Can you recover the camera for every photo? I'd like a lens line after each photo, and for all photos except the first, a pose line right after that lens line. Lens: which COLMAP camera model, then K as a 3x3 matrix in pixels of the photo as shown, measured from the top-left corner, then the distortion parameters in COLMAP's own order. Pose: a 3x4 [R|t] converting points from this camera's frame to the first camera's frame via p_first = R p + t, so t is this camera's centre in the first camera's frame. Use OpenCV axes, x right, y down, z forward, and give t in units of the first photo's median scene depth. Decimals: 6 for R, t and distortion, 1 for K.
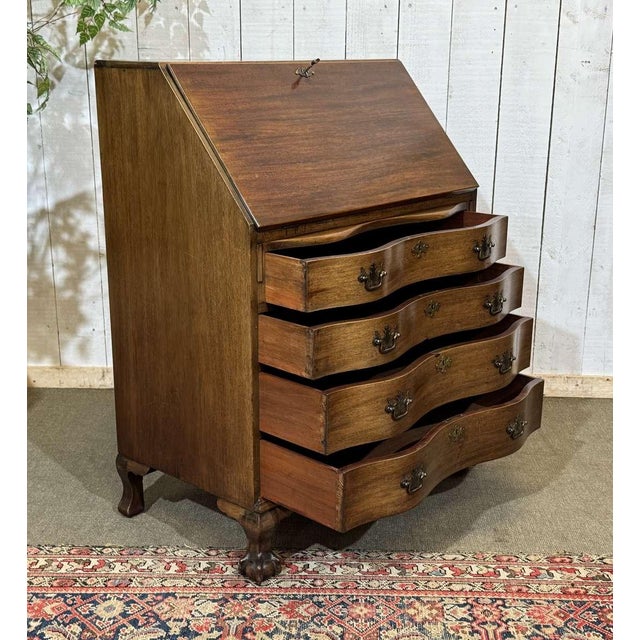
lens RADIAL K [[890.6, 0, 290.0], [0, 890.6, 321.9], [0, 0, 1]] dist [0.080612, 0.000000]
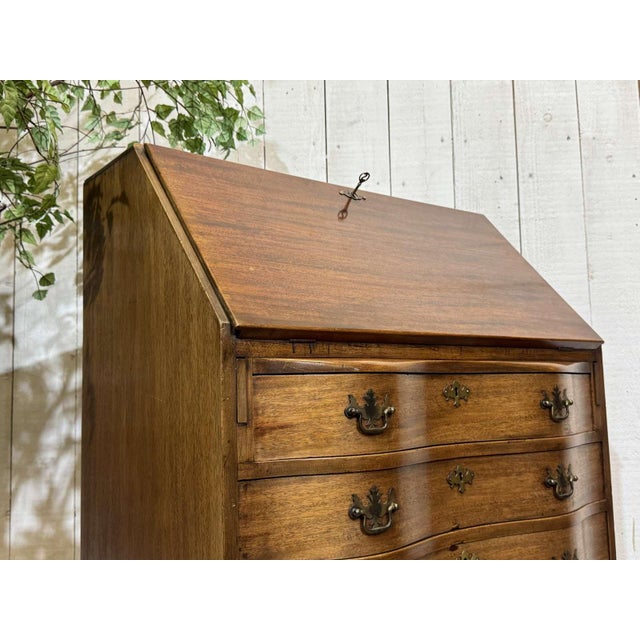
lens RADIAL K [[691.1, 0, 319.9], [0, 691.1, 320.0], [0, 0, 1]] dist [0.059935, 0.000000]
pose [[0.999580, -0.024966, 0.014684, -0.074564], [0.028657, 0.926113, -0.376155, 0.011190], [-0.004208, 0.376418, 0.926440, 0.446352]]
